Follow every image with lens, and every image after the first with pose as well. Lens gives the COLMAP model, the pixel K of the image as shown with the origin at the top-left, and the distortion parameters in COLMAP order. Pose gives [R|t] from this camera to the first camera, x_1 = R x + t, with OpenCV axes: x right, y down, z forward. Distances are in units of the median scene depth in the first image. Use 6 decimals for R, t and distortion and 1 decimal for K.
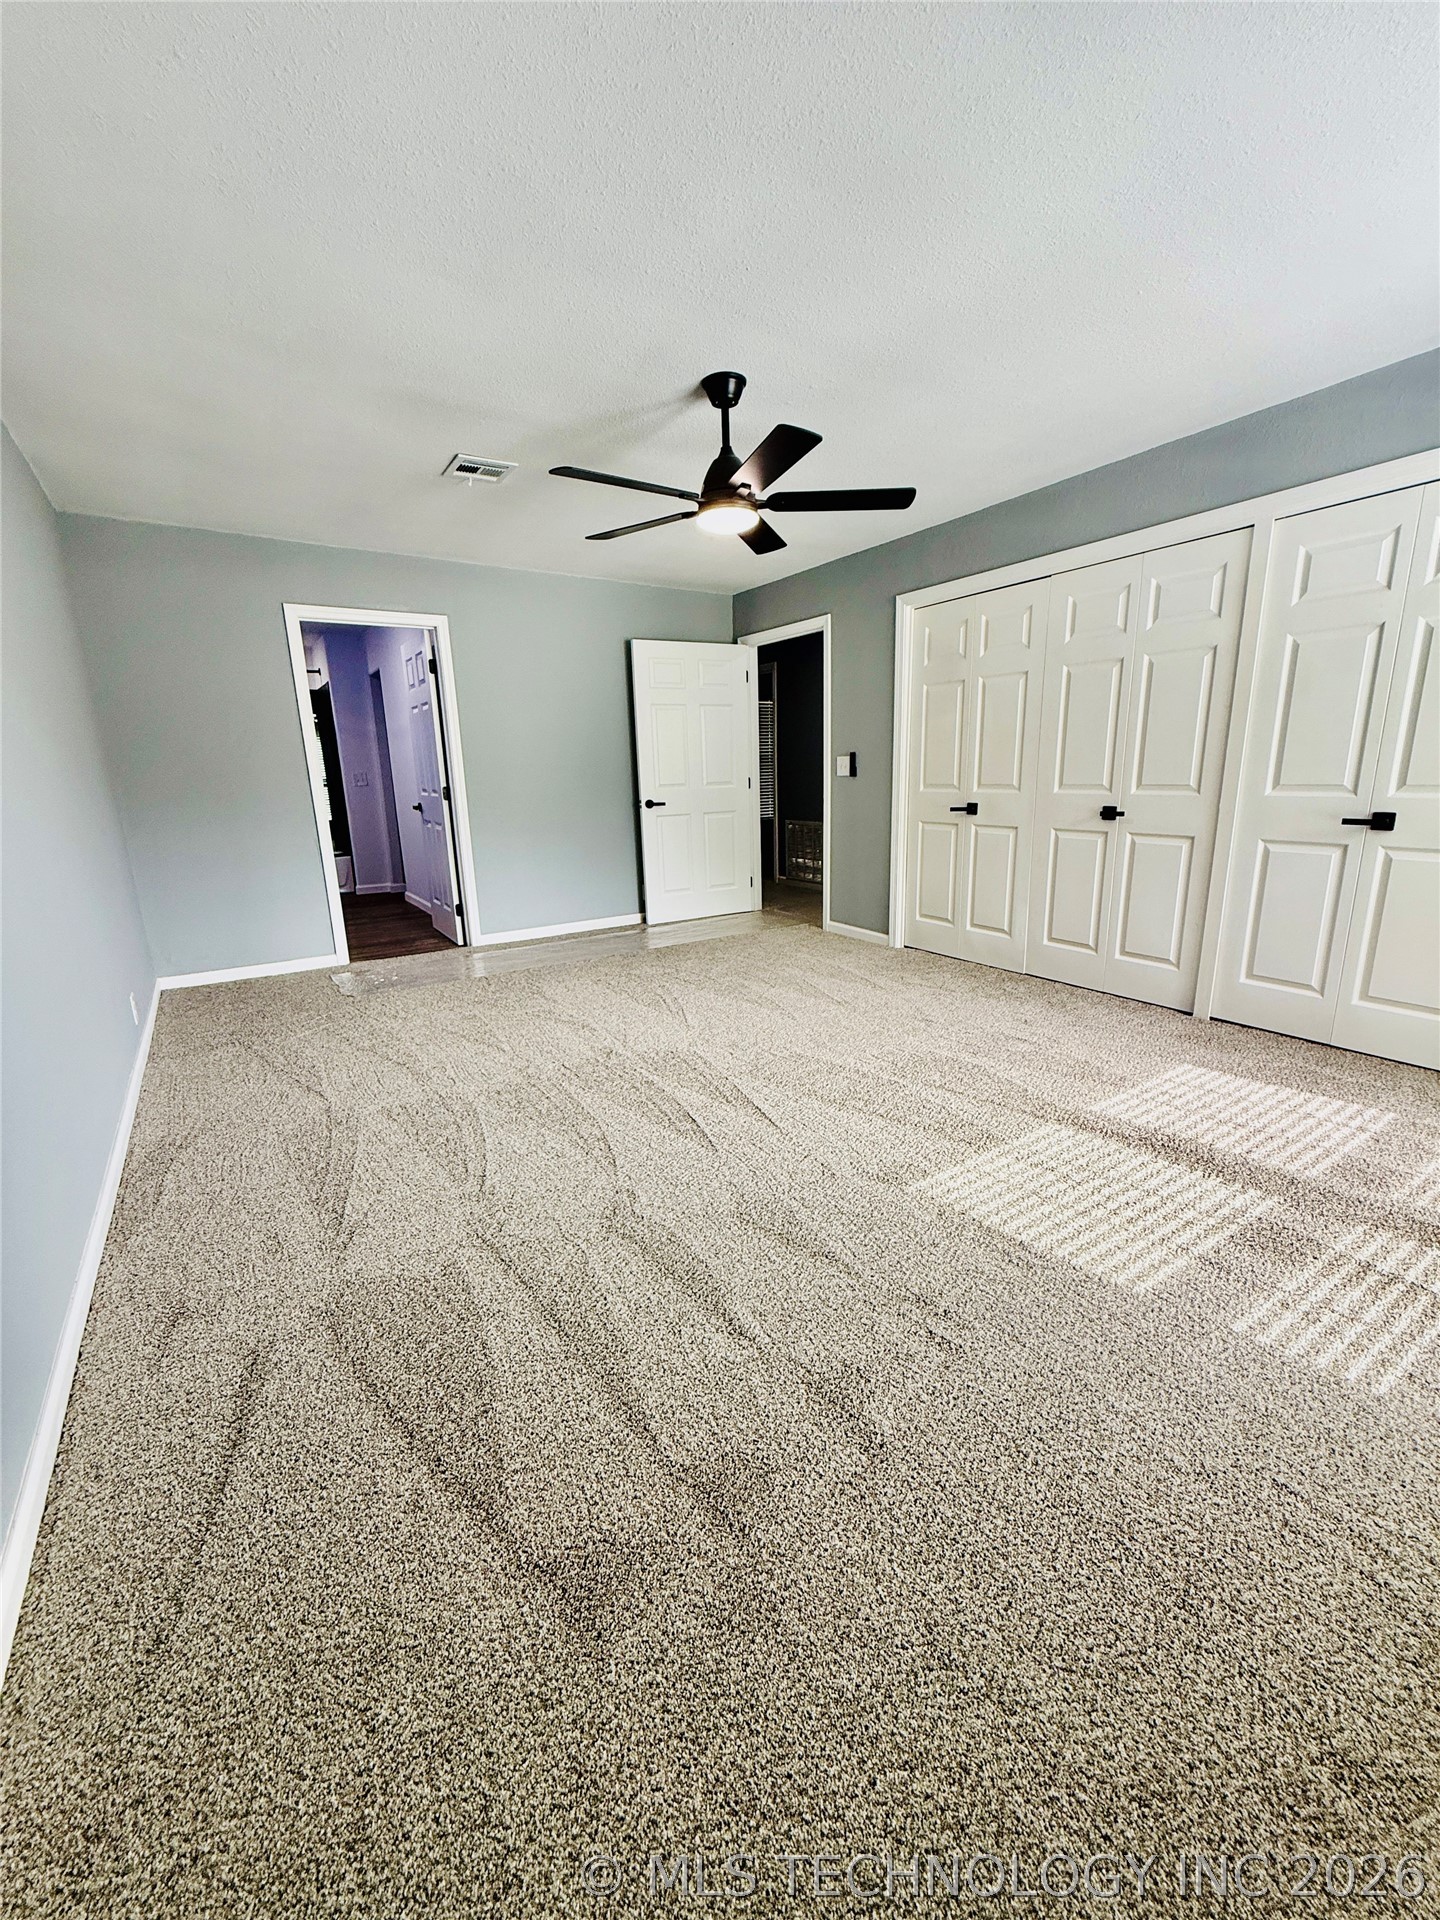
lens RADIAL K [[764.9, 0, 718.1], [0, 764.9, 959.4], [0, 0, 1]] dist [-0.000433, 0.001226]
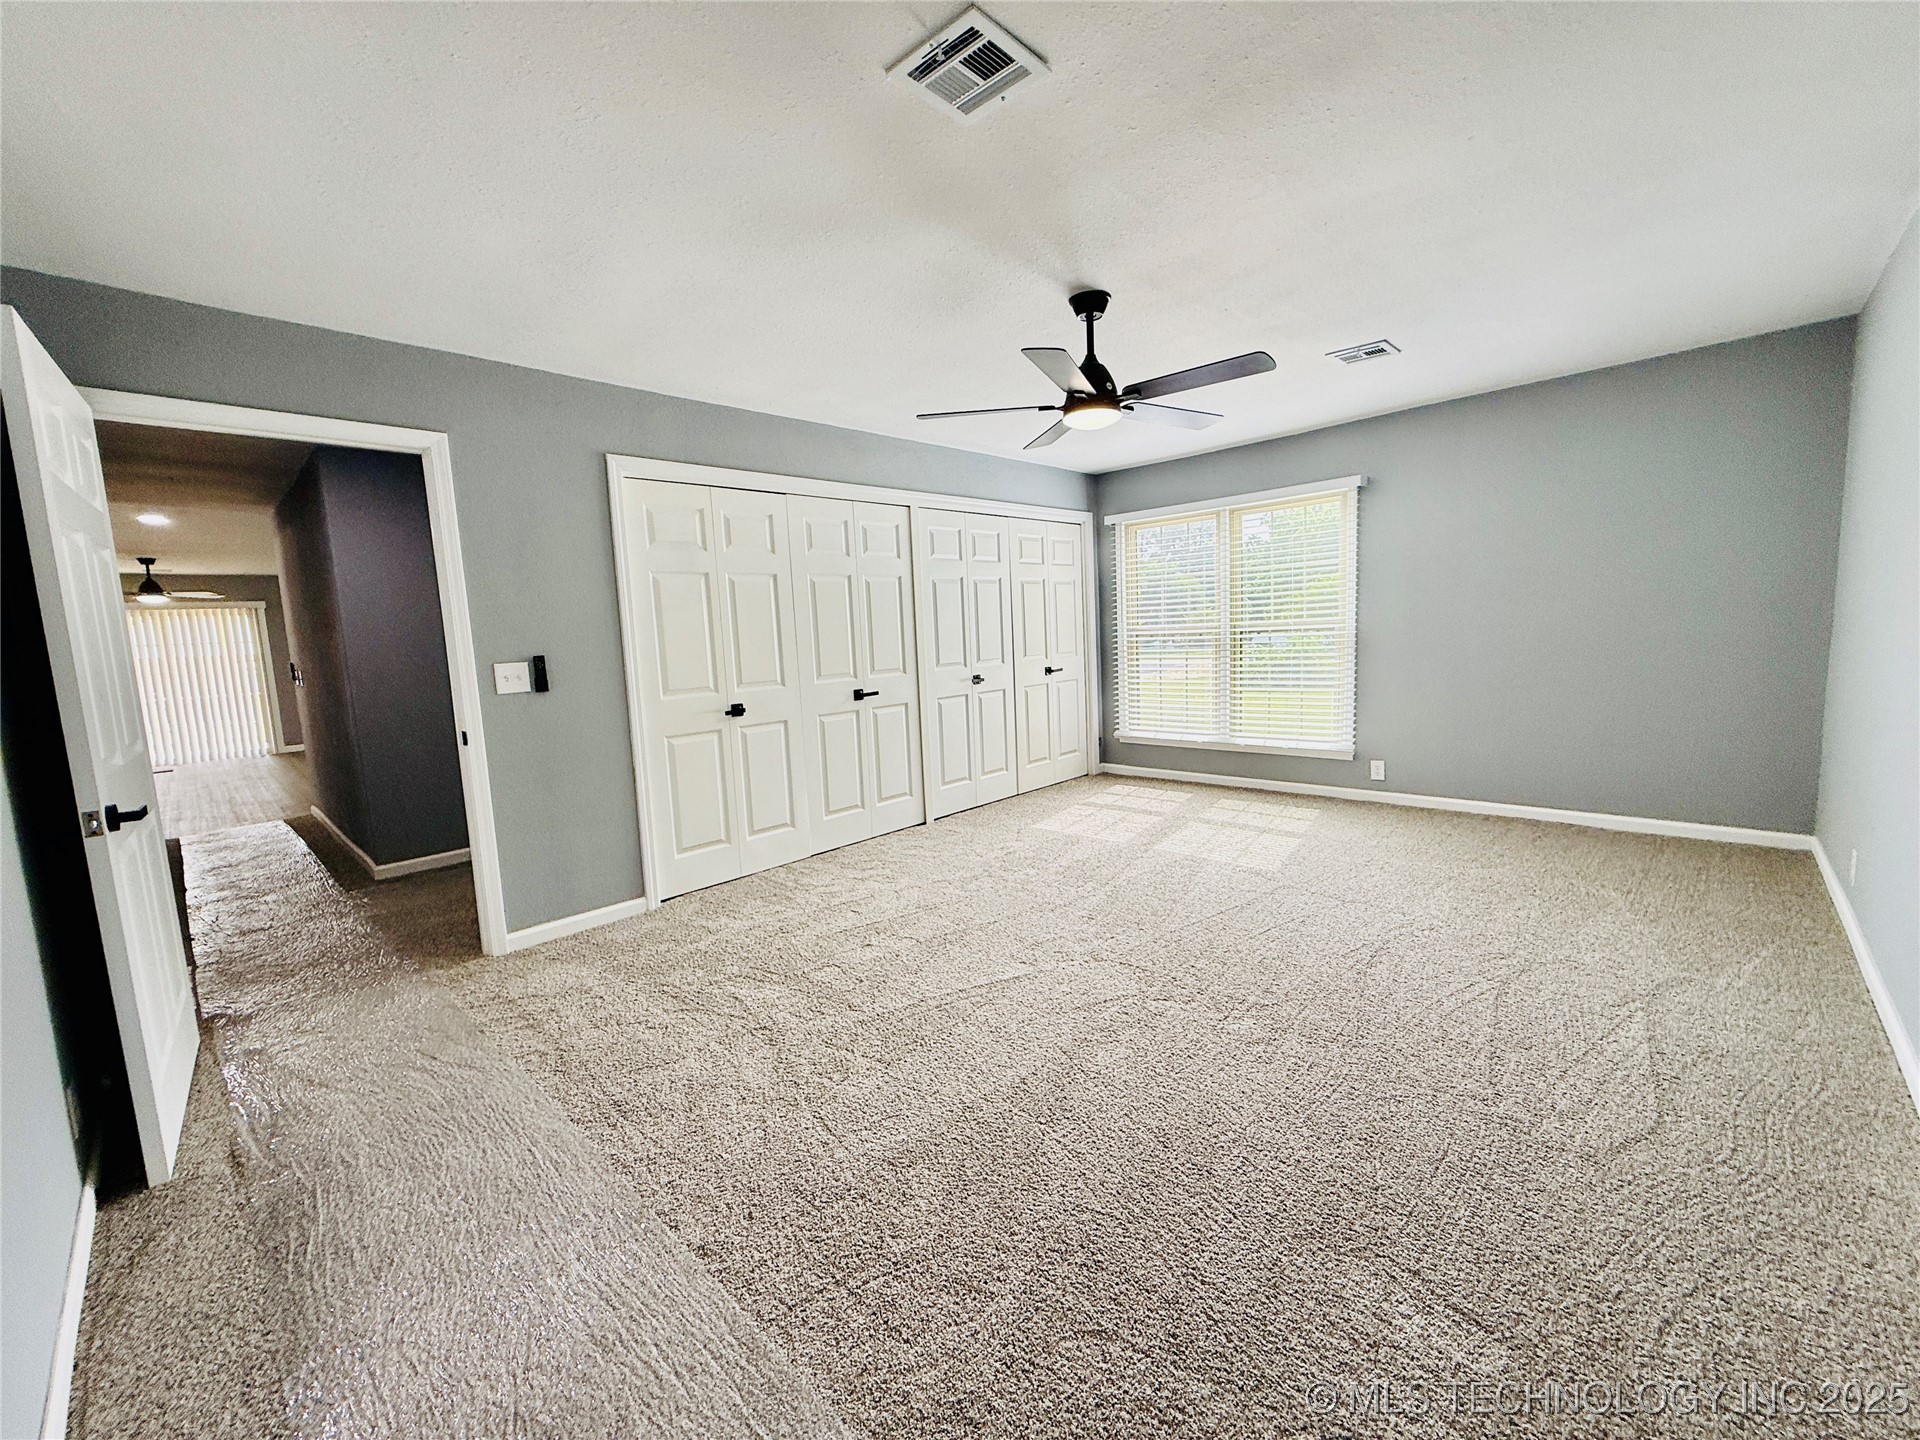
lens RADIAL K [[764.9, 0, 953.6], [0, 764.9, 717.9], [0, 0, 1]] dist [-0.000433, 0.001226]
pose [[-0.219188, -0.074615, 0.972825, -0.715809], [0.291114, 0.946654, 0.138199, -0.276473], [-0.931241, 0.313495, -0.185774, 1.079241]]
